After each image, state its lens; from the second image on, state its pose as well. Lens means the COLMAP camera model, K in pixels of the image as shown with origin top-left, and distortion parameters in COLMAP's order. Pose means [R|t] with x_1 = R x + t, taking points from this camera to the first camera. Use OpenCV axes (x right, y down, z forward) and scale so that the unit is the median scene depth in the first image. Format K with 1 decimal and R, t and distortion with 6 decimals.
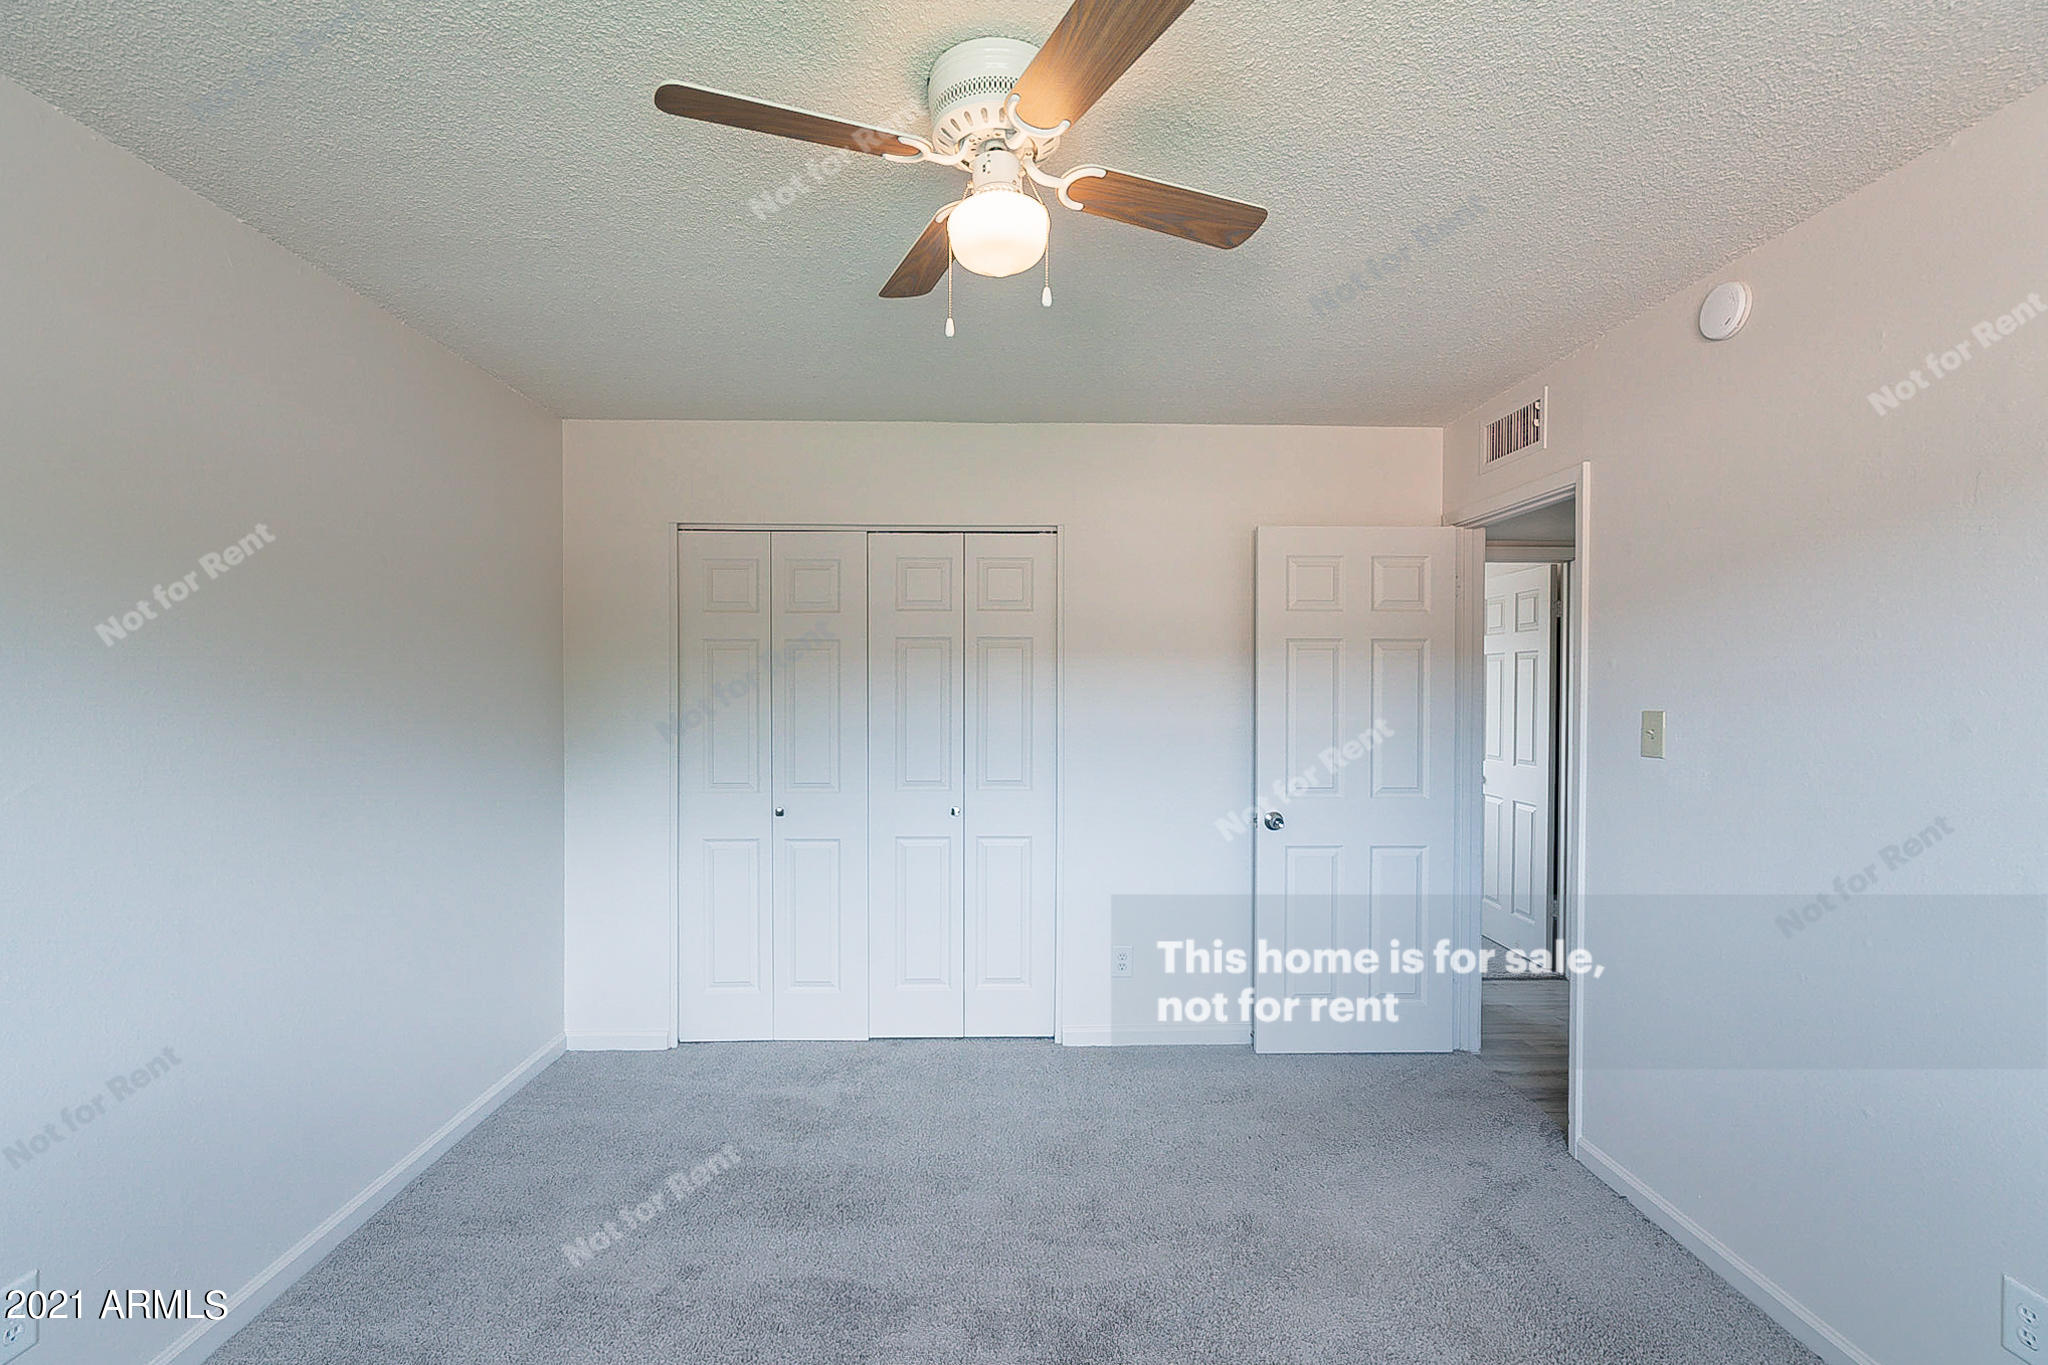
lens RADIAL K [[925.7, 0, 1019.8], [0, 925.7, 685.4], [0, 0, 1]] dist [-0.002932, 0.000548]
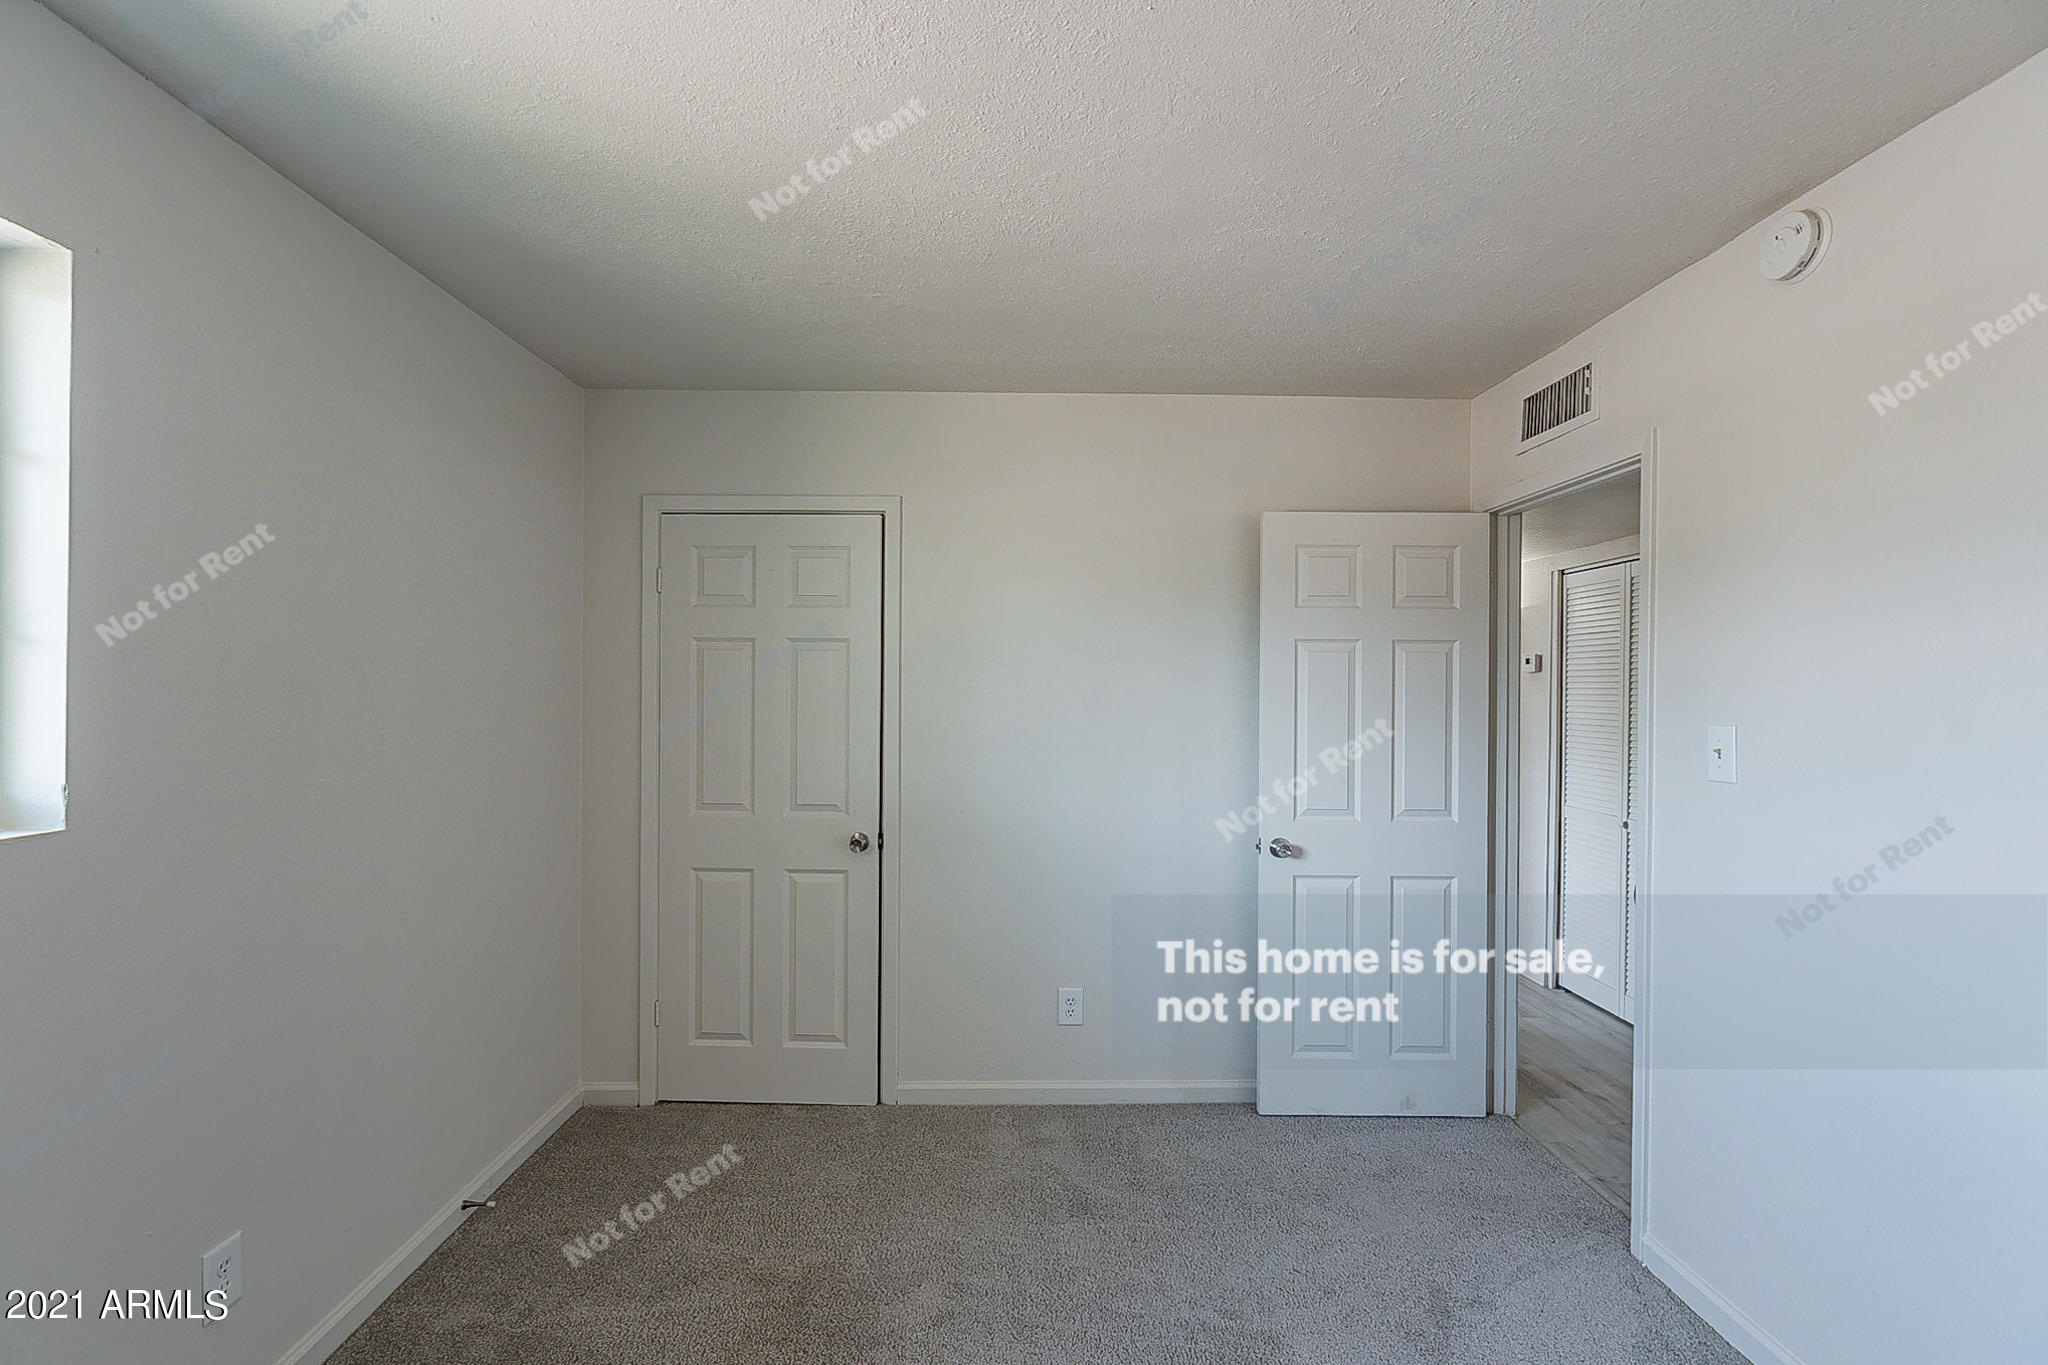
lens RADIAL K [[925.7, 0, 1013.2], [0, 925.7, 681.3], [0, 0, 1]] dist [-0.002932, 0.000548]
pose [[0.999975, 0.000435, -0.007000, 0.028744], [-0.000464, 0.999991, -0.004178, -0.008418], [0.006998, 0.004181, 0.999967, 0.127284]]
